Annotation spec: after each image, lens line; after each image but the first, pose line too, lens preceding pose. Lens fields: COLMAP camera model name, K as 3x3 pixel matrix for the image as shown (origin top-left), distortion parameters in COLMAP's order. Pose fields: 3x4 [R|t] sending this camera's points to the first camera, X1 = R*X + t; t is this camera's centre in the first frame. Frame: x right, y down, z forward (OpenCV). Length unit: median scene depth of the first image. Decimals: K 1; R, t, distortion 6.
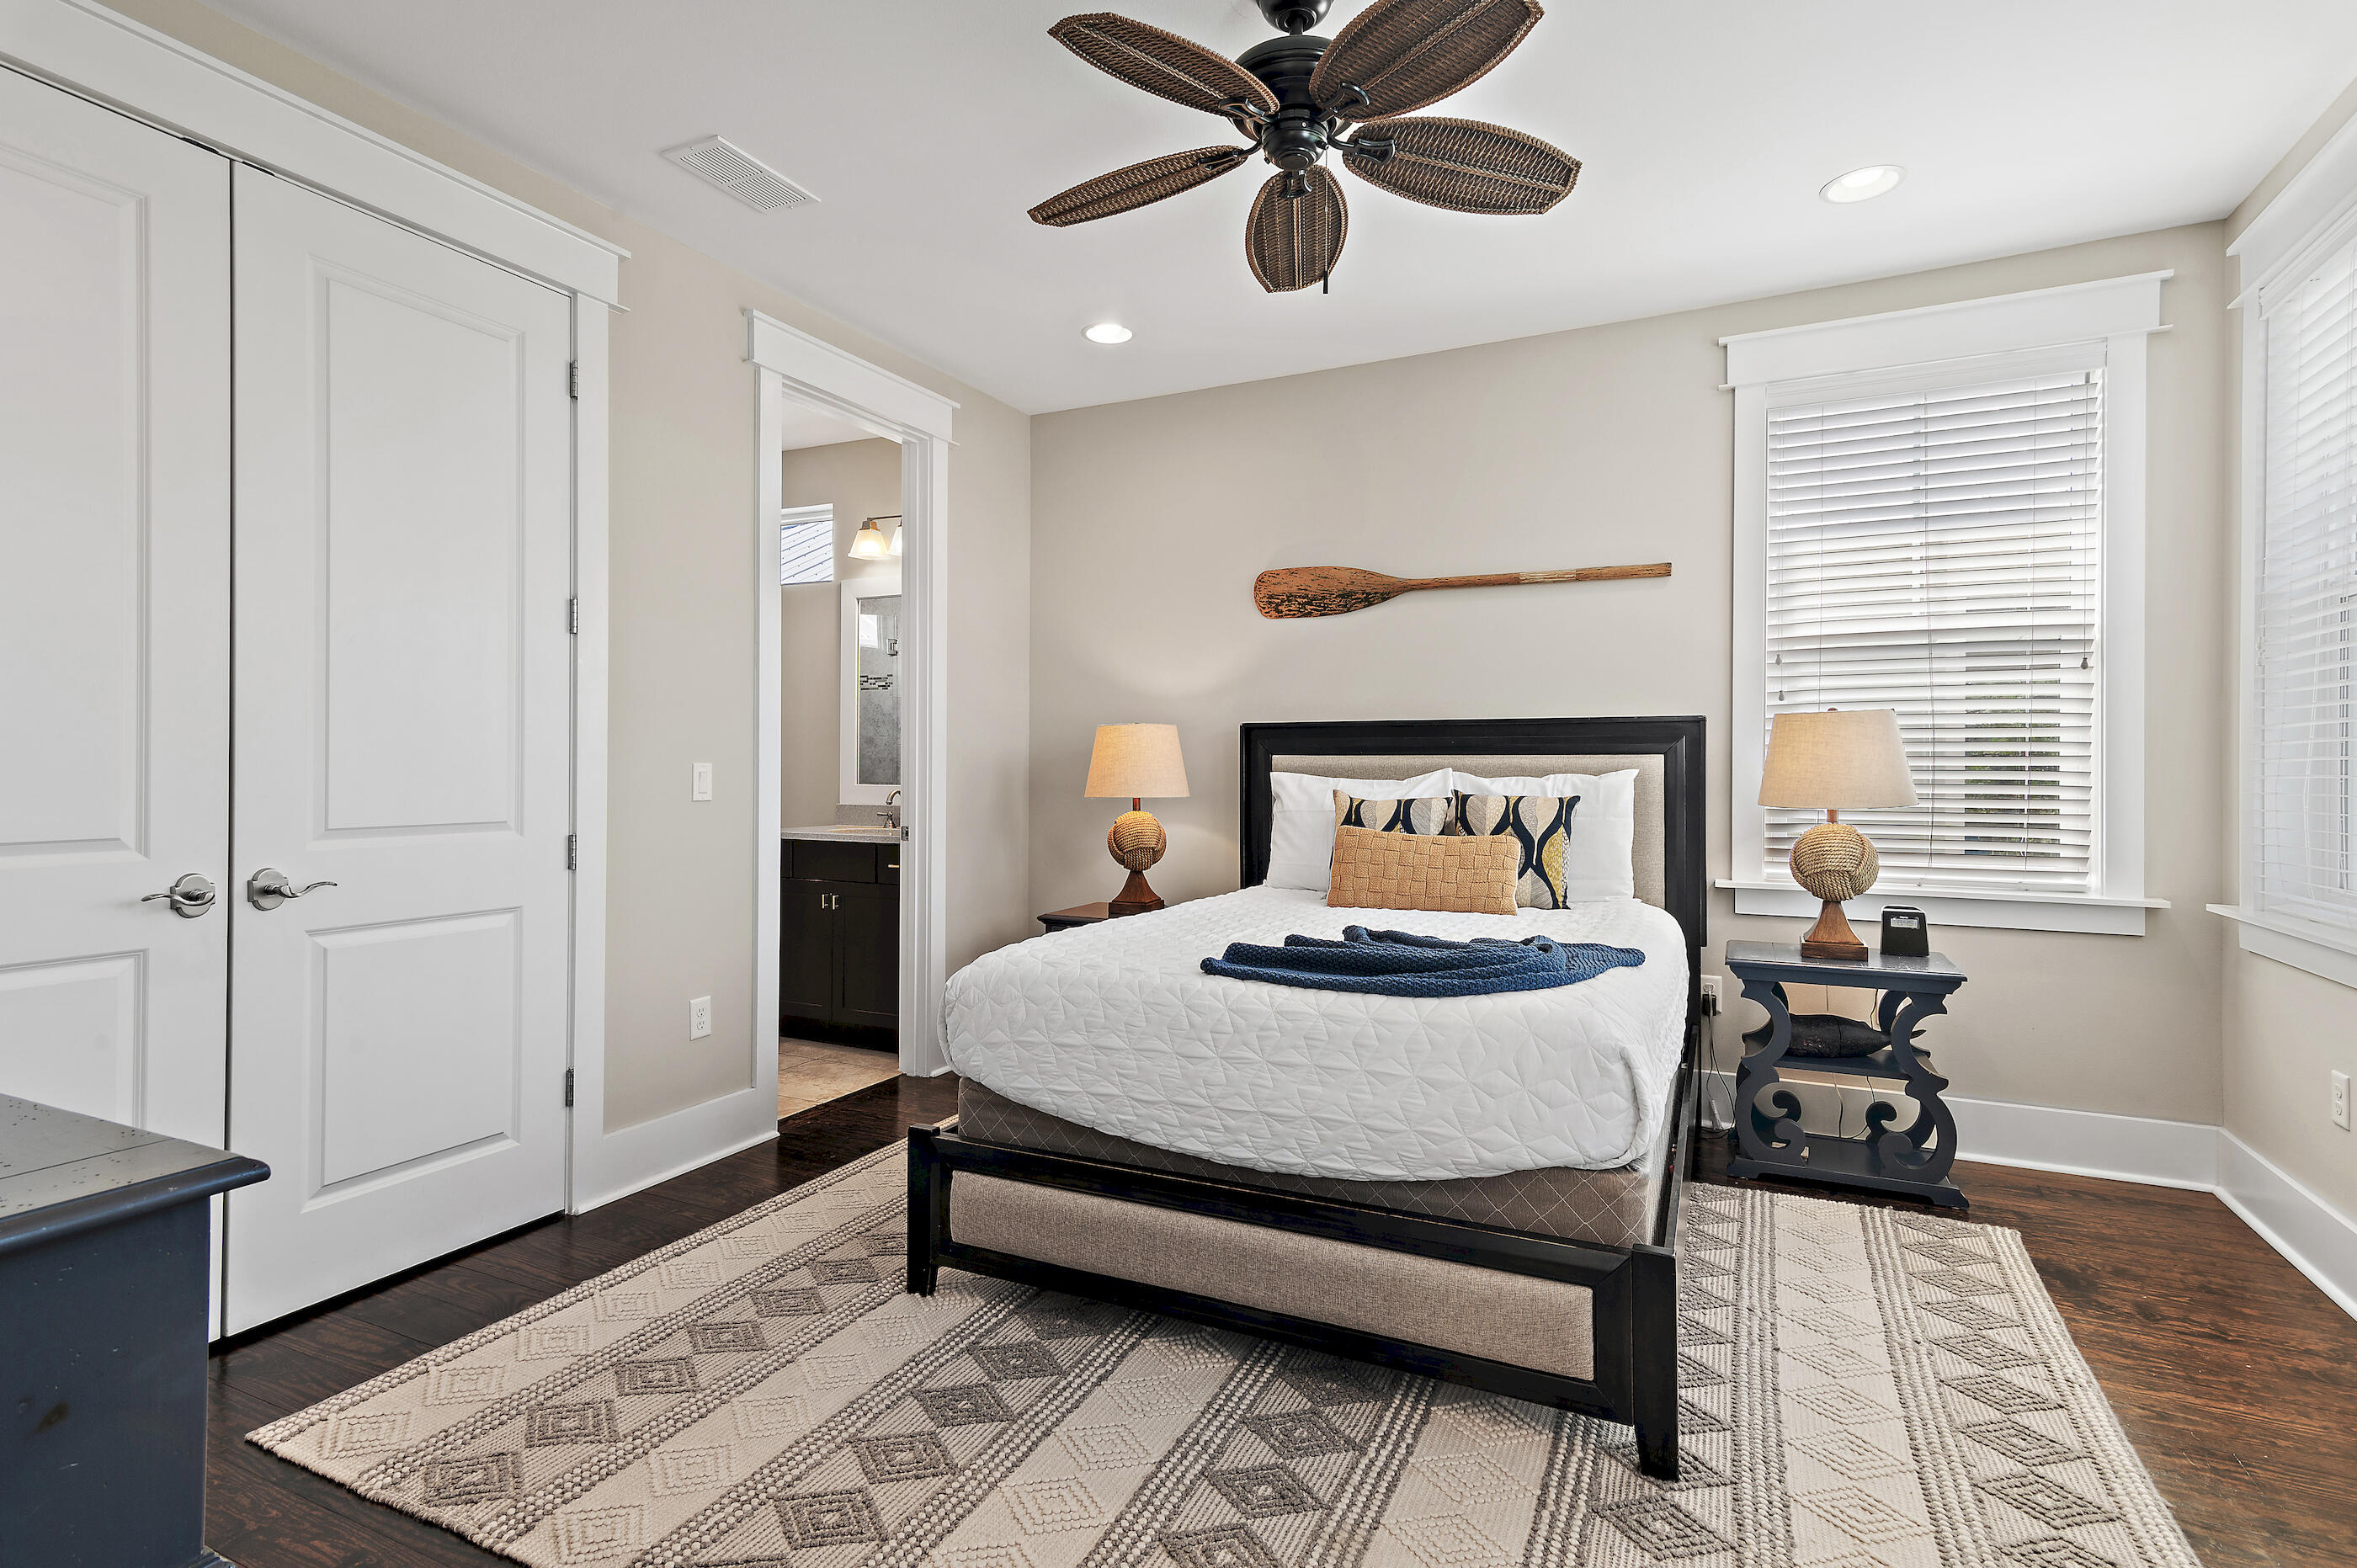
lens RADIAL K [[1157.7, 0, 1161.5], [0, 1157.7, 778.3], [0, 0, 1]] dist [-0.010776, 0.002275]
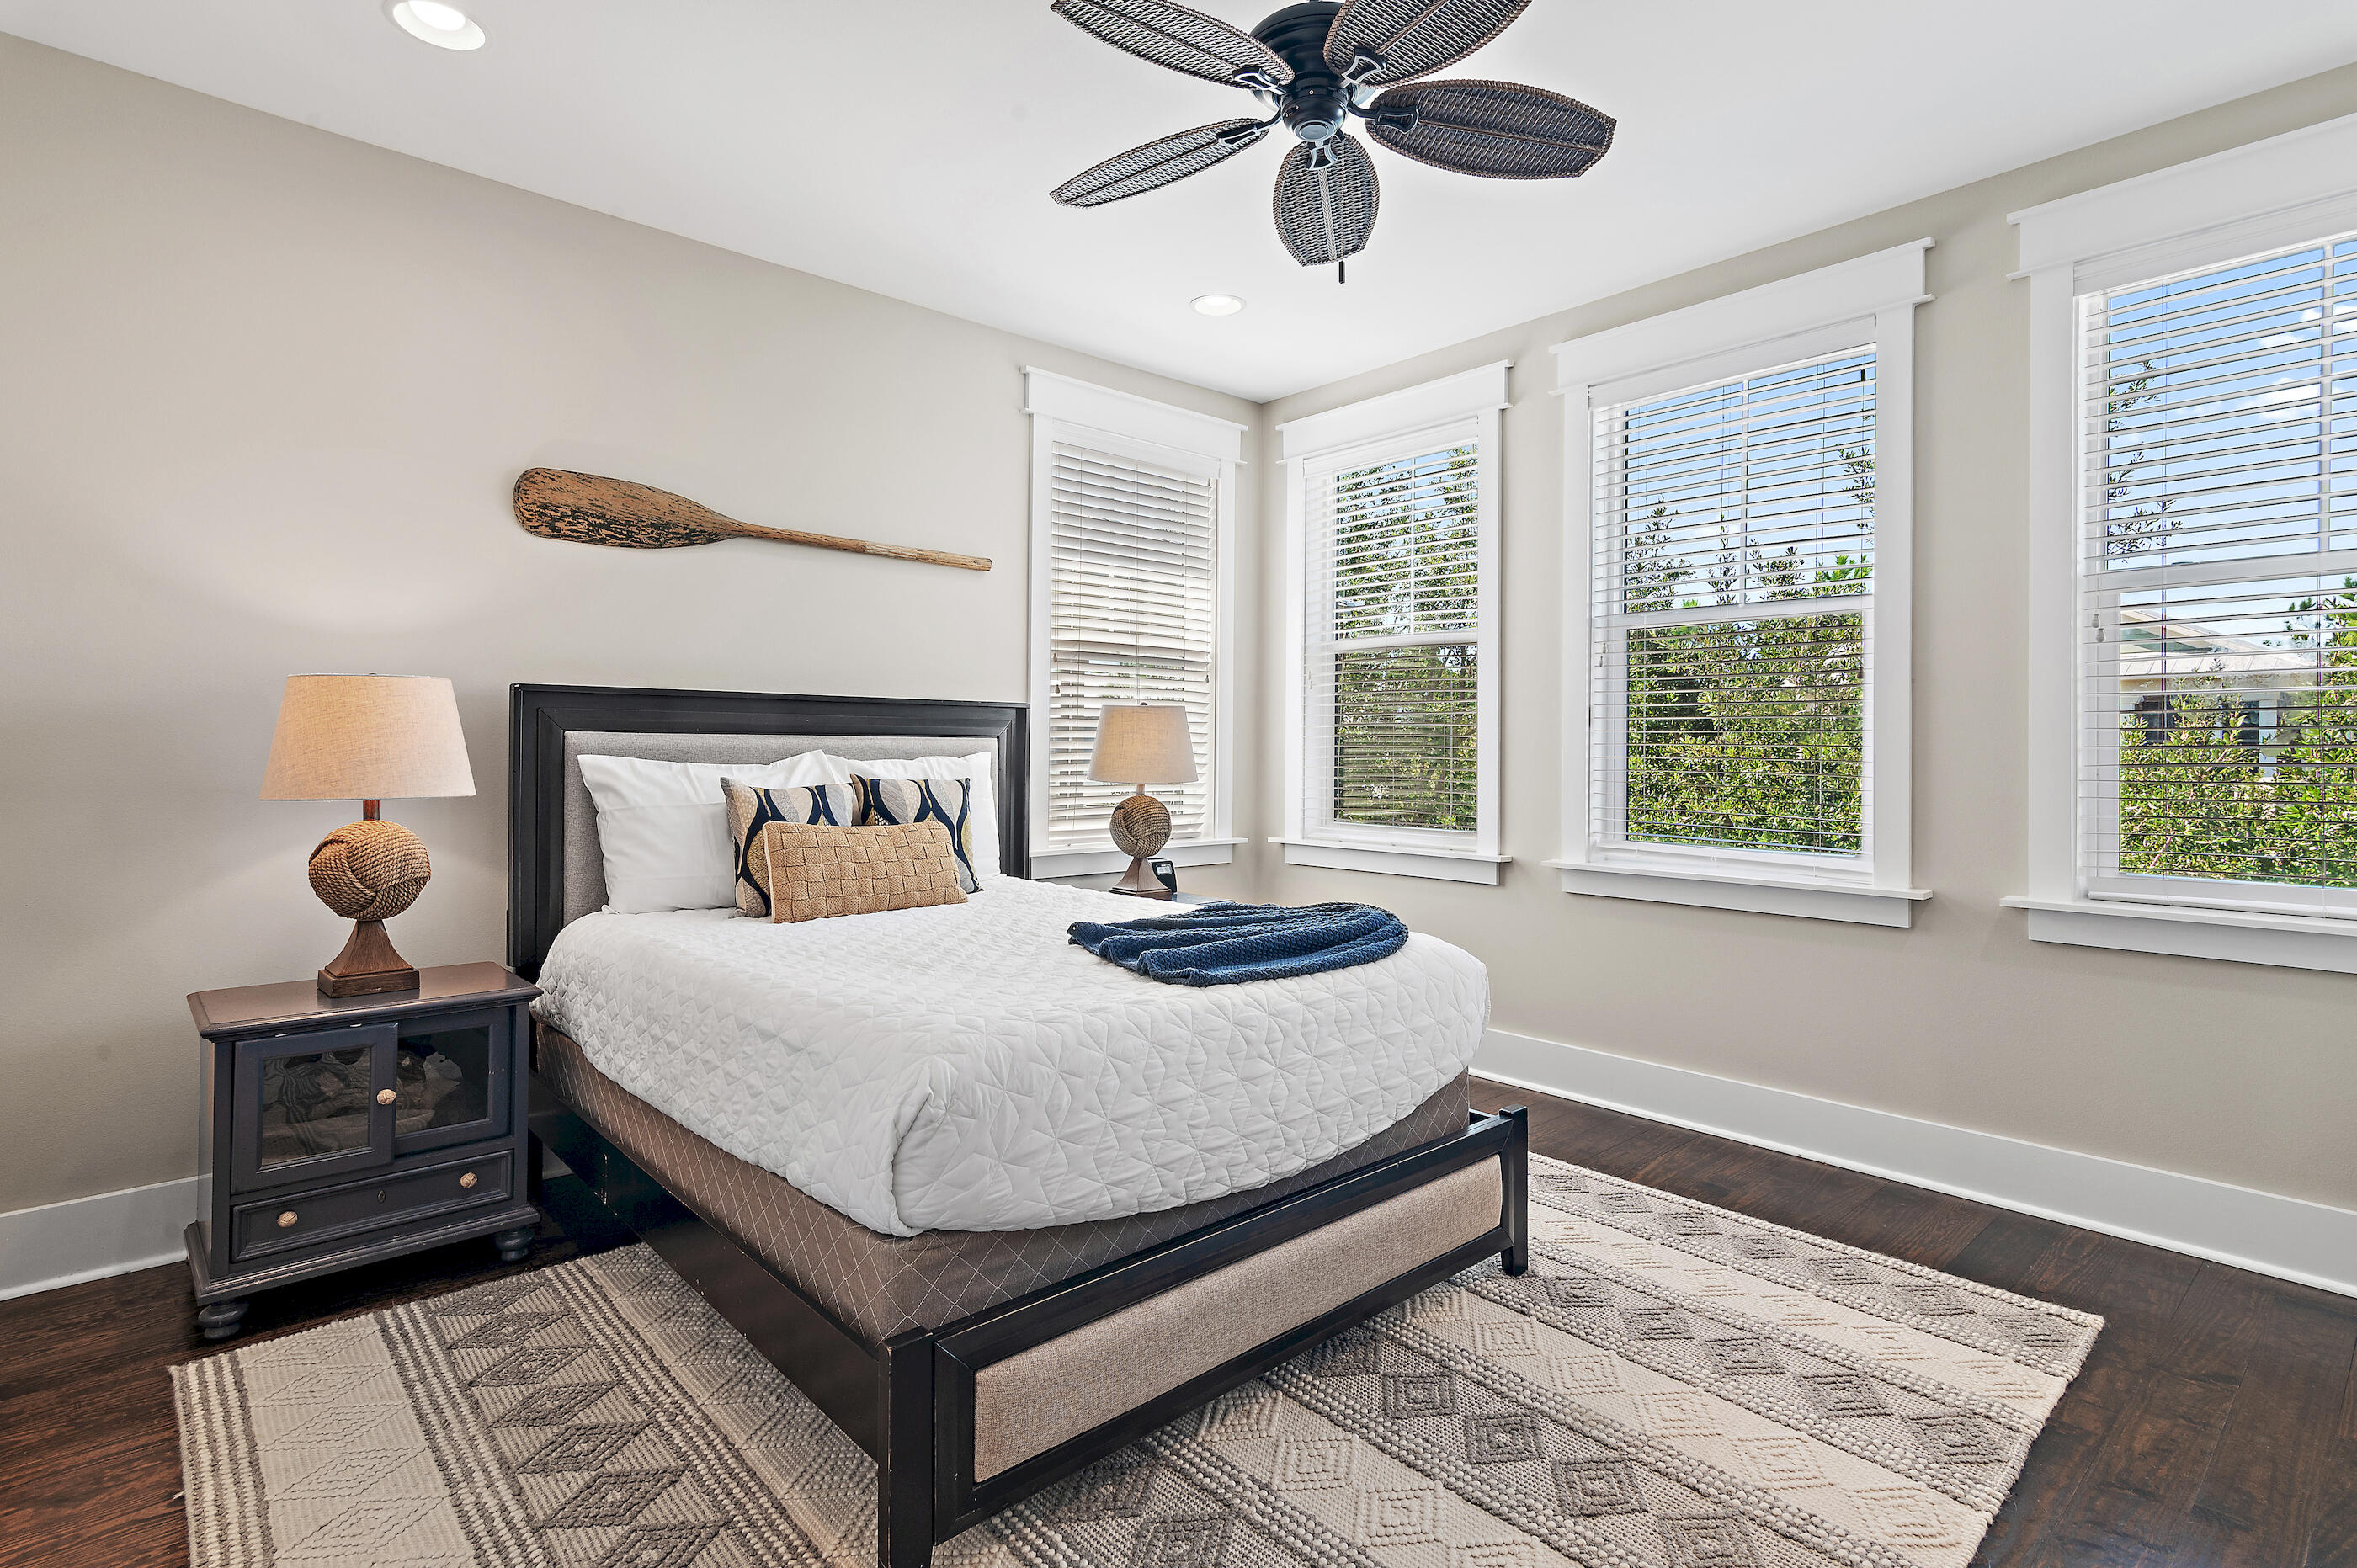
lens RADIAL K [[1157.7, 0, 1244.1], [0, 1157.7, 734.4], [0, 0, 1]] dist [-0.010776, 0.002275]
pose [[0.337701, 0.014145, 0.941147, -0.497540], [0.002643, 0.999869, -0.015976, -0.006158], [-0.941250, 0.007883, 0.337620, 0.426720]]
